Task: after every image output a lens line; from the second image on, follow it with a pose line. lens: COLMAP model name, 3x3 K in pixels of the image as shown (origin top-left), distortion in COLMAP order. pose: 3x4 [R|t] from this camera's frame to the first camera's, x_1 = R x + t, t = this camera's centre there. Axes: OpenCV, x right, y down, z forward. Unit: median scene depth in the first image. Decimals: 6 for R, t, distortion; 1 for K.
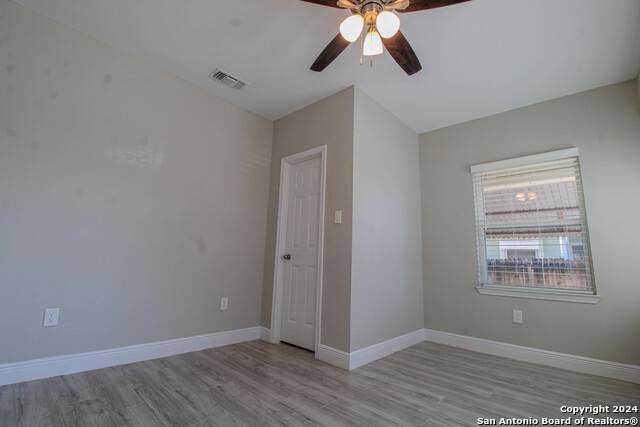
lens RADIAL K [[295.3, 0, 323.7], [0, 295.3, 206.0], [0, 0, 1]] dist [0.000648, -0.014259]
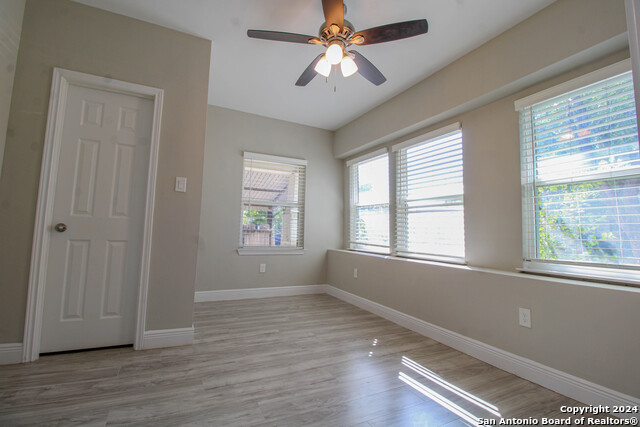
lens RADIAL K [[295.3, 0, 323.7], [0, 295.3, 206.0], [0, 0, 1]] dist [0.000648, -0.014259]
pose [[0.353645, 0.057602, 0.933604, -0.783773], [-0.187062, 0.982295, 0.010252, 0.015220], [-0.916484, -0.178268, 0.358159, 0.366197]]
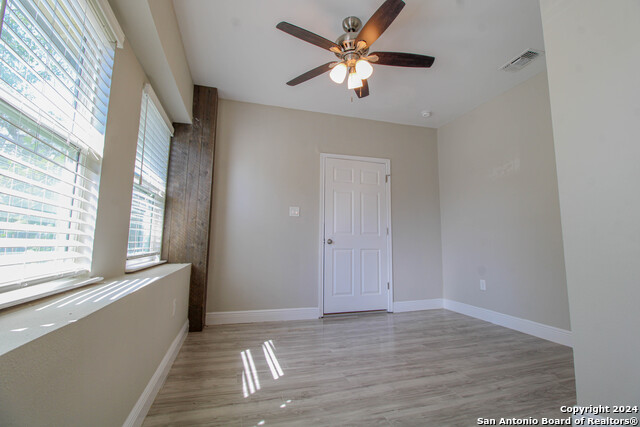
lens RADIAL K [[295.3, 0, 323.7], [0, 295.3, 206.0], [0, 0, 1]] dist [0.000648, -0.014259]
pose [[-0.511580, -0.148362, -0.846330, 0.979039], [0.129481, 0.960421, -0.246630, 0.231775], [0.849424, -0.235755, -0.472122, 1.063394]]
